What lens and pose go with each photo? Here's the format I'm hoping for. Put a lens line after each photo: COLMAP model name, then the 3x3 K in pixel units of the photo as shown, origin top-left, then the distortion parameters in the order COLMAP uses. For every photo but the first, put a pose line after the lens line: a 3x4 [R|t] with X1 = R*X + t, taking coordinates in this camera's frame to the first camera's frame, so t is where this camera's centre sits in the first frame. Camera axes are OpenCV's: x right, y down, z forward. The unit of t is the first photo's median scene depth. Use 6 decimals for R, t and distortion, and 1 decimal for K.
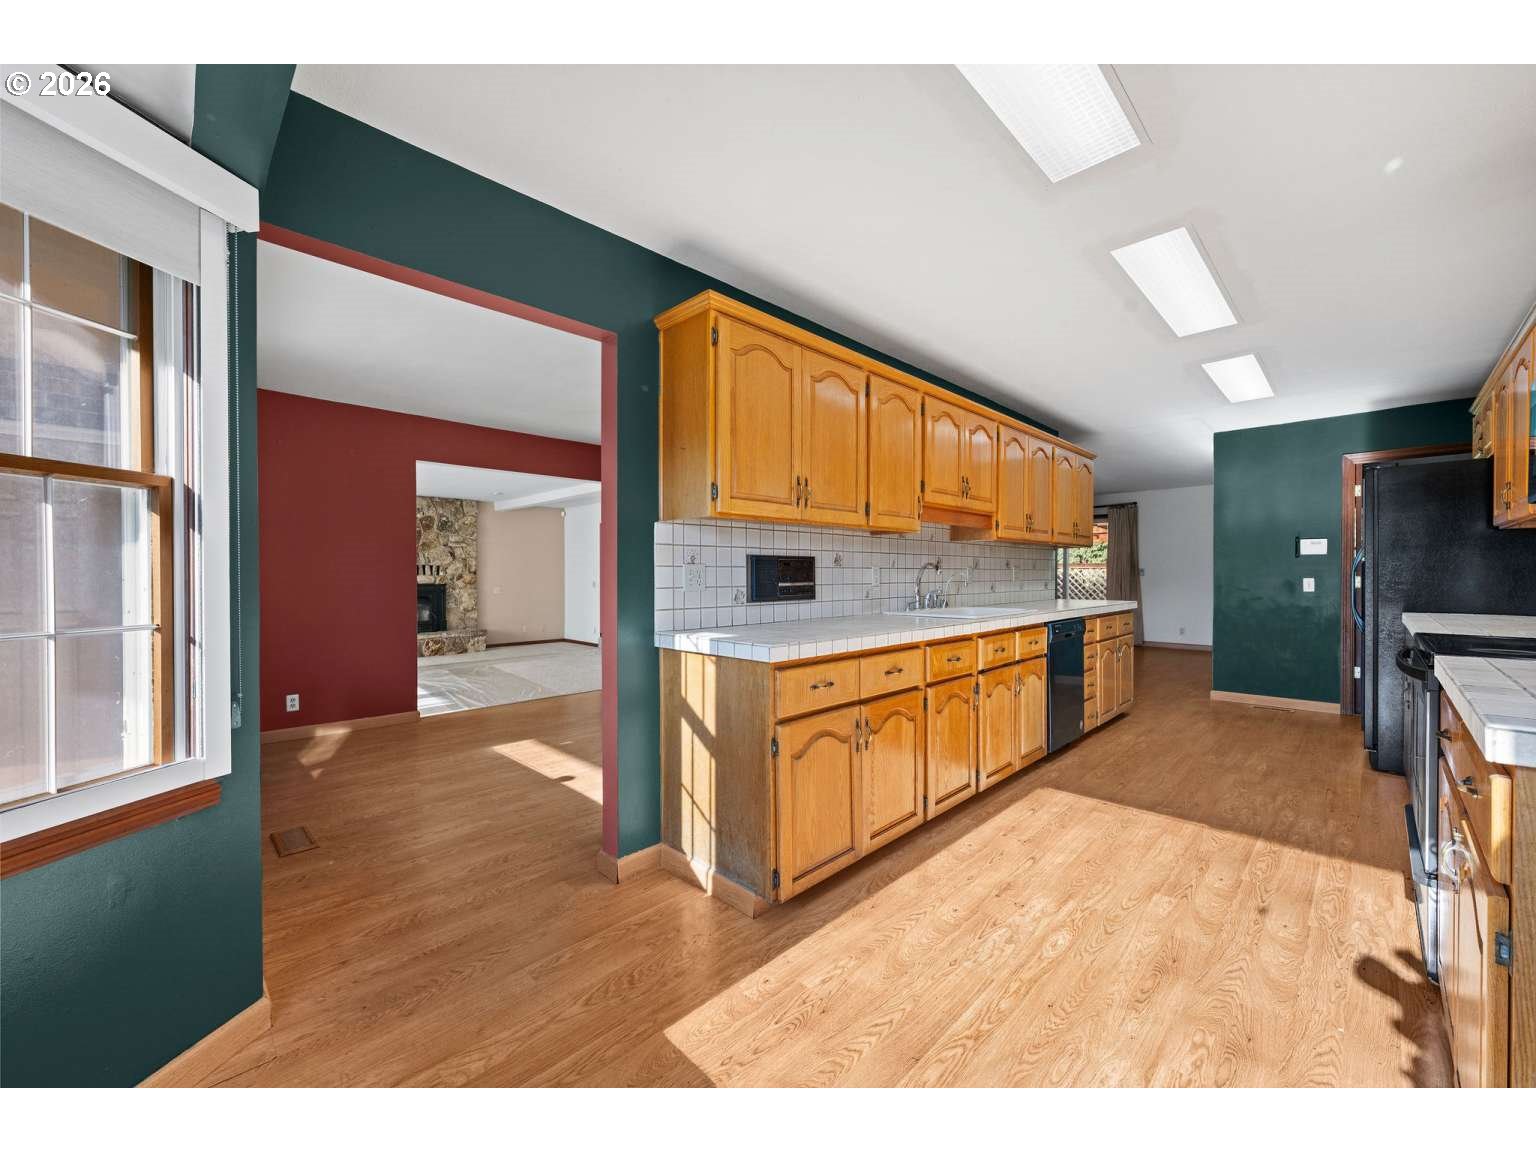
lens RADIAL K [[604.8, 0, 771.9], [0, 604.8, 574.7], [0, 0, 1]] dist [-0.000355, 0.000149]
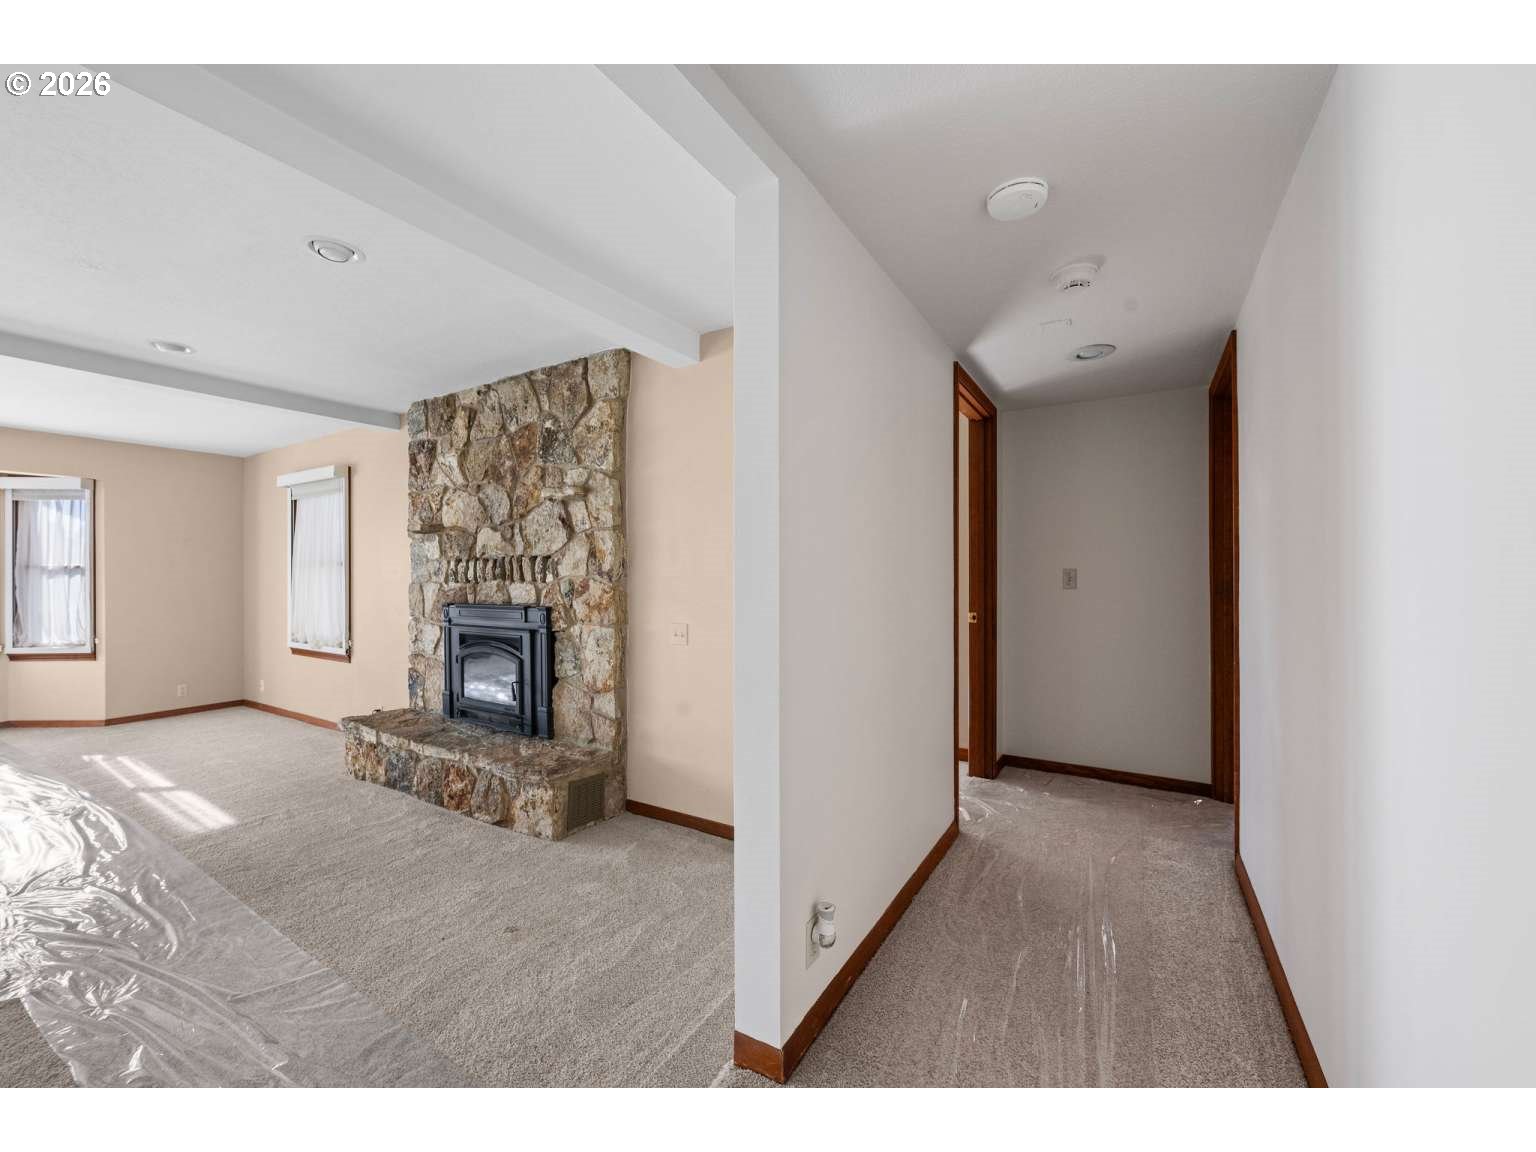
lens RADIAL K [[604.8, 0, 769.5], [0, 604.8, 580.3], [0, 0, 1]] dist [-0.000355, 0.000149]
pose [[0.230161, -0.000961, -0.973152, -0.164886], [-0.004914, 0.999986, -0.002149, -0.000210], [0.973140, 0.005277, 0.230153, 1.041476]]
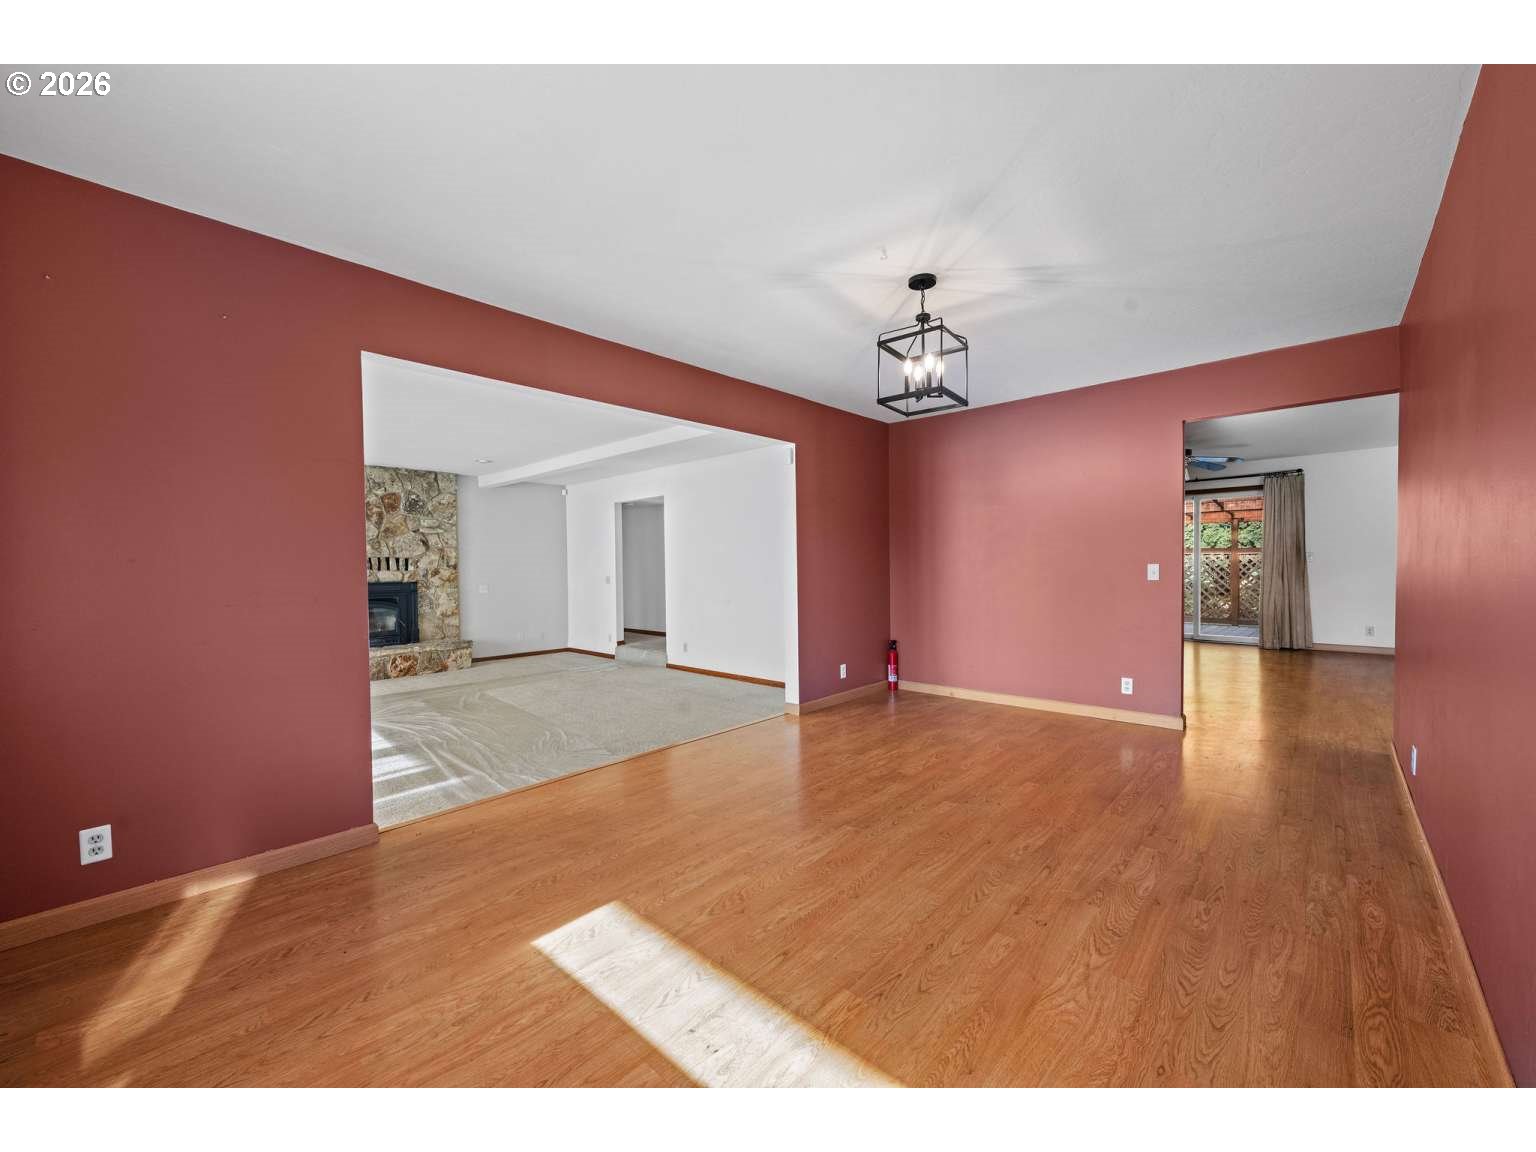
lens RADIAL K [[604.8, 0, 764.9], [0, 604.8, 574.1], [0, 0, 1]] dist [-0.000355, 0.000149]
pose [[0.999450, -0.011020, 0.031276, -0.121864], [0.010667, 0.999878, 0.011417, 0.001621], [-0.031398, -0.011077, 0.999446, 0.218914]]
